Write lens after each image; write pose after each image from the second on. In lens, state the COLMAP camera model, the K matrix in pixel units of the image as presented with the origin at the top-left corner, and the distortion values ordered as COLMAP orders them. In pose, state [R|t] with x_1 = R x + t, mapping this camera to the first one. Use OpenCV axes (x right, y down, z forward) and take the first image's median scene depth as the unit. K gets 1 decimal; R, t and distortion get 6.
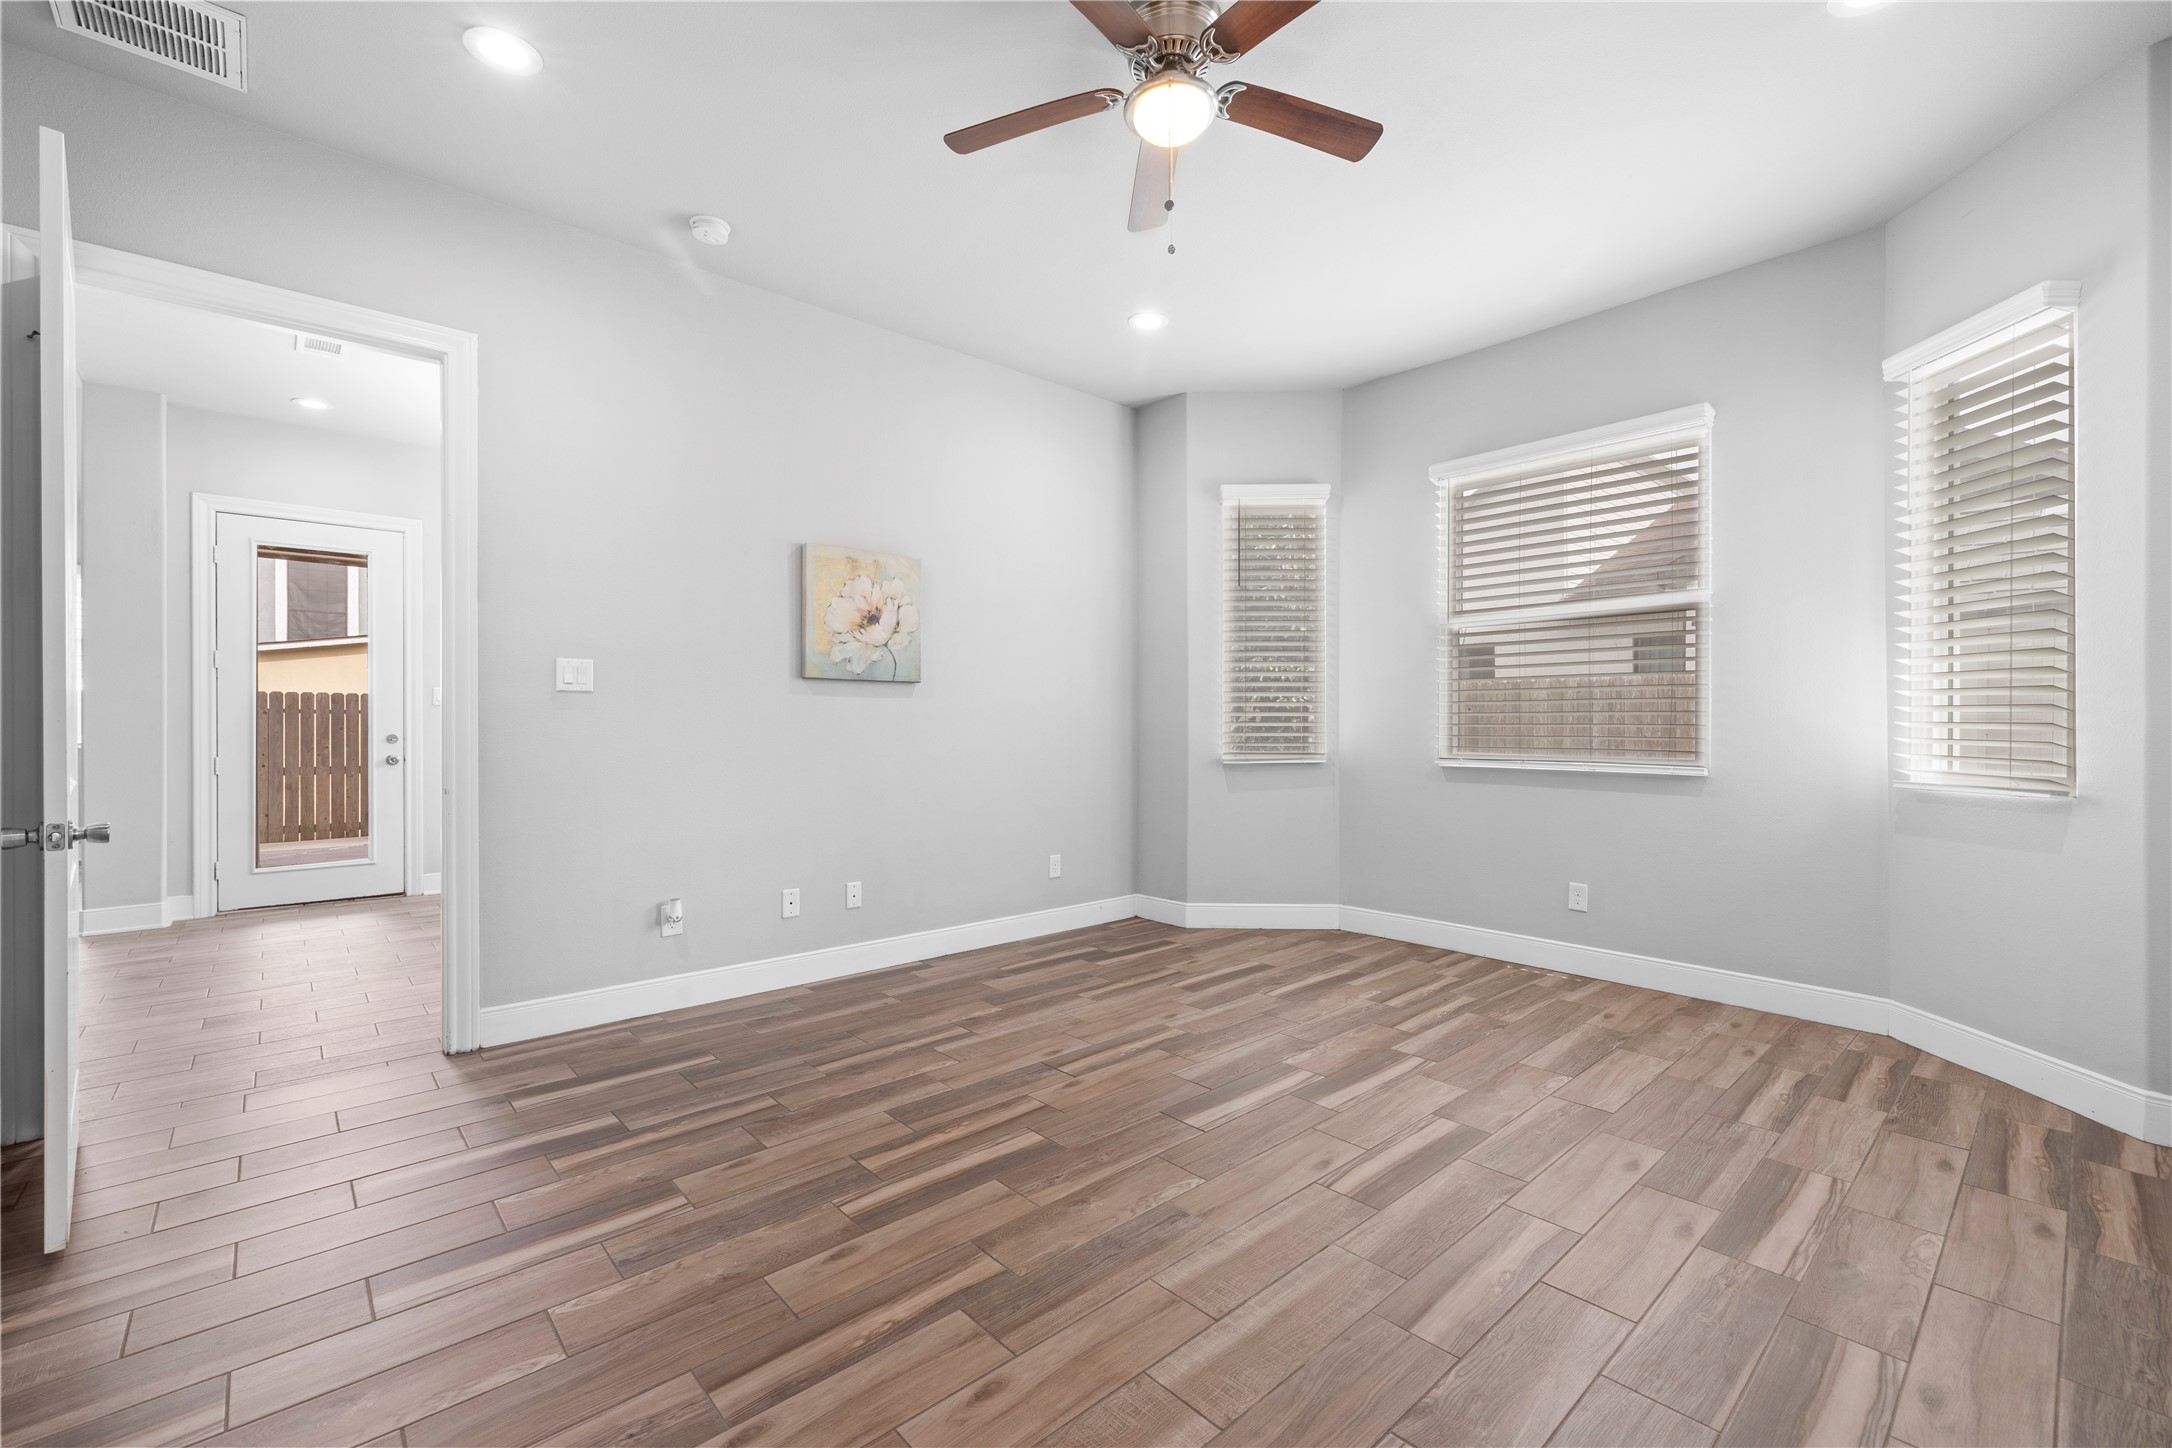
lens RADIAL K [[912.3, 0, 1084.4], [0, 912.3, 722.5], [0, 0, 1]] dist [0.001287, 0.000037]
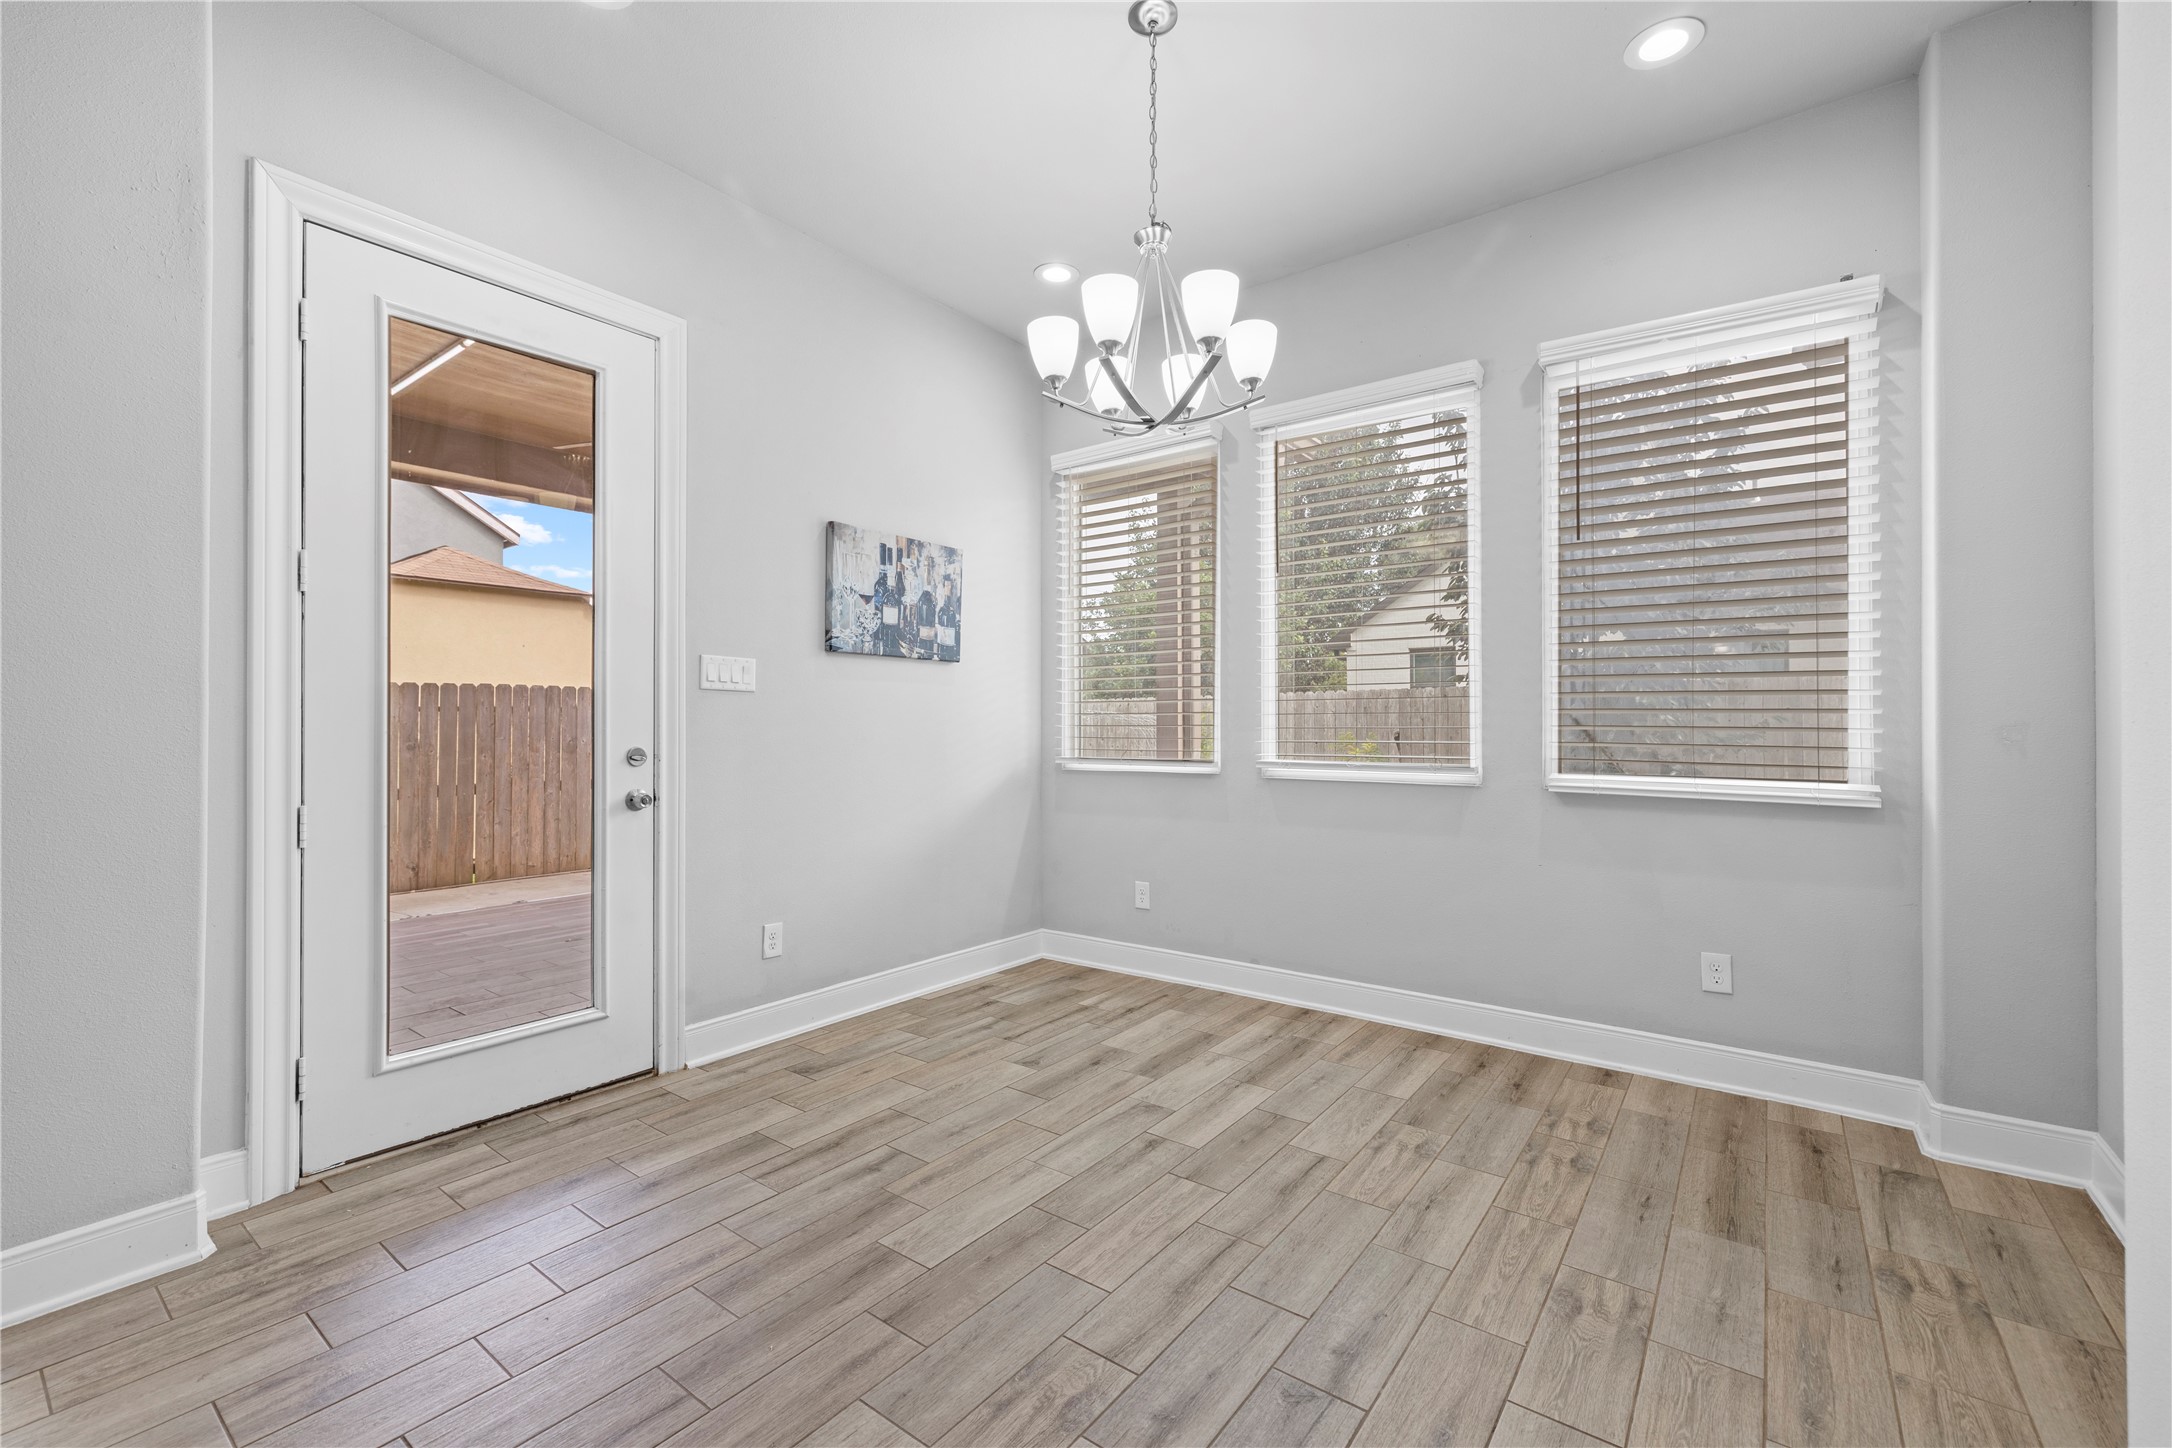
lens RADIAL K [[912.3, 0, 1082.9], [0, 912.3, 715.0], [0, 0, 1]] dist [0.001287, 0.000037]
pose [[0.983883, 0.009968, 0.178535, -0.611176], [-0.009120, 0.999943, -0.005569, -0.003984], [-0.178580, 0.003851, 0.983918, 0.476842]]
